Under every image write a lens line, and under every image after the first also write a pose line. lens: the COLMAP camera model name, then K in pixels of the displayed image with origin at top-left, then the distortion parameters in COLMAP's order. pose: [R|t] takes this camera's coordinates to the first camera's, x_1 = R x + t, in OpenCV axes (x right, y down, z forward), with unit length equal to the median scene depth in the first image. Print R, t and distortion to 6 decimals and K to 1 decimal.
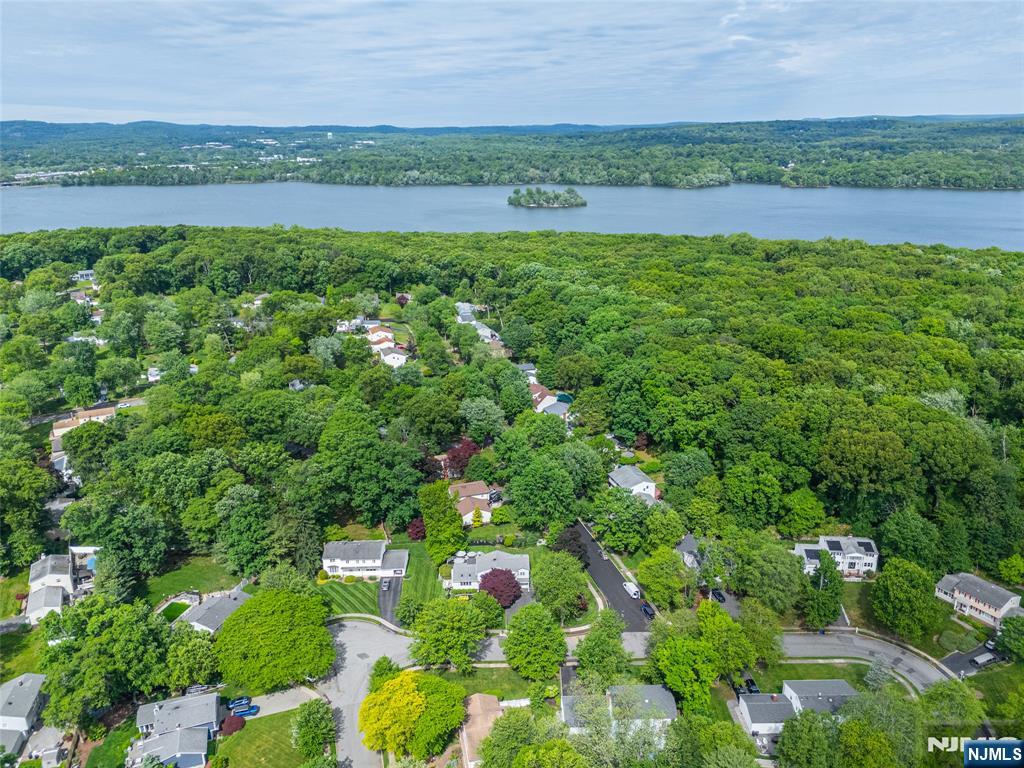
lens RADIAL K [[743.8, 0, 513.0], [0, 743.8, 382.6], [0, 0, 1]] dist [0.073110, -0.067981]
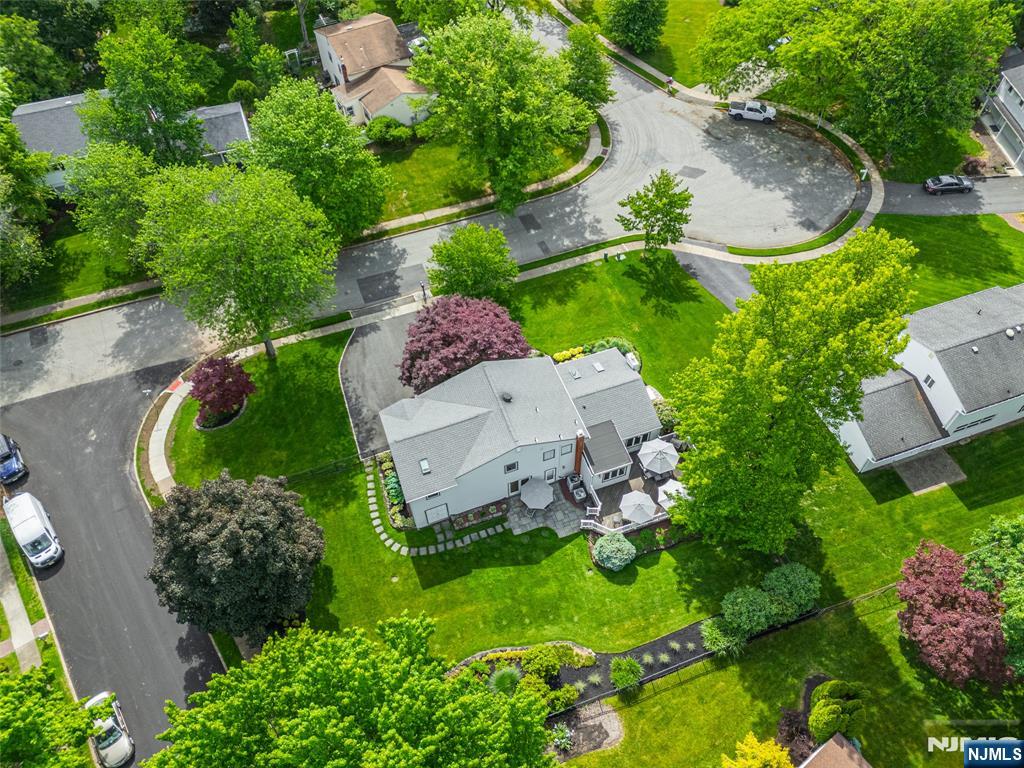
lens RADIAL K [[743.8, 0, 515.3], [0, 743.8, 389.0], [0, 0, 1]] dist [0.073110, -0.067981]
pose [[-0.948725, 0.269969, -0.164432, 0.014819], [-0.072264, 0.321178, 0.944258, -0.022537], [0.307732, 0.907723, -0.285201, 0.940885]]
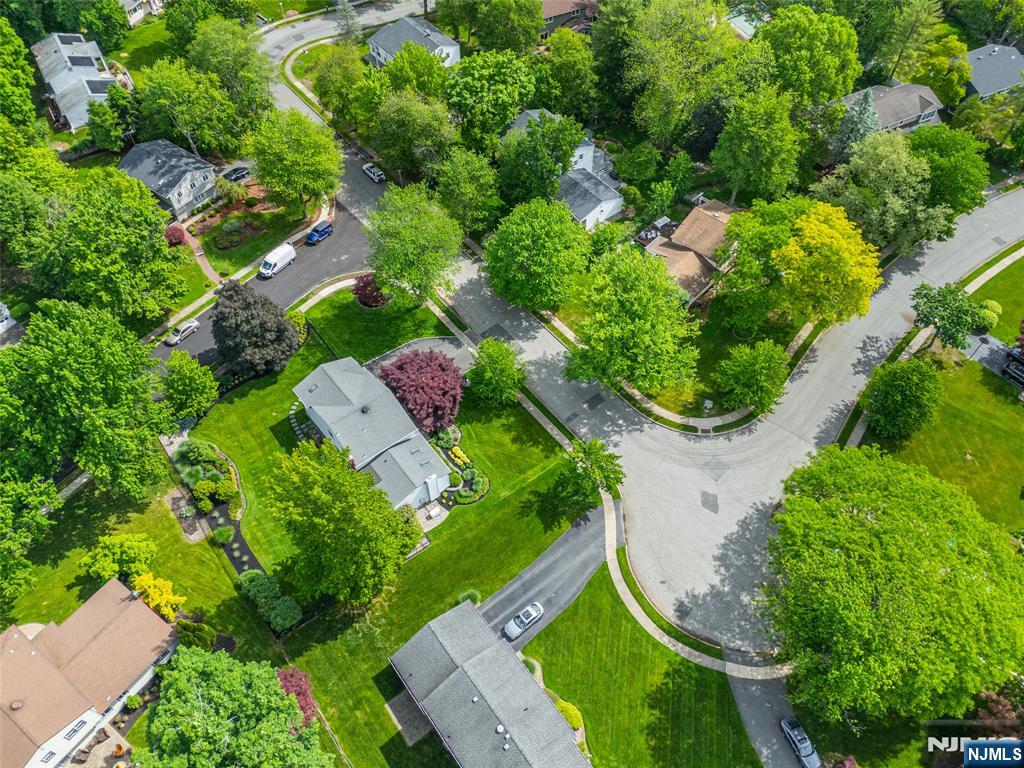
lens RADIAL K [[743.8, 0, 516.3], [0, 743.8, 386.3], [0, 0, 1]] dist [0.073110, -0.067981]
pose [[-0.590623, -0.635702, 0.497039, -0.248366], [0.267190, 0.427143, 0.863805, -0.105632], [-0.761429, 0.642986, -0.082428, 0.838520]]
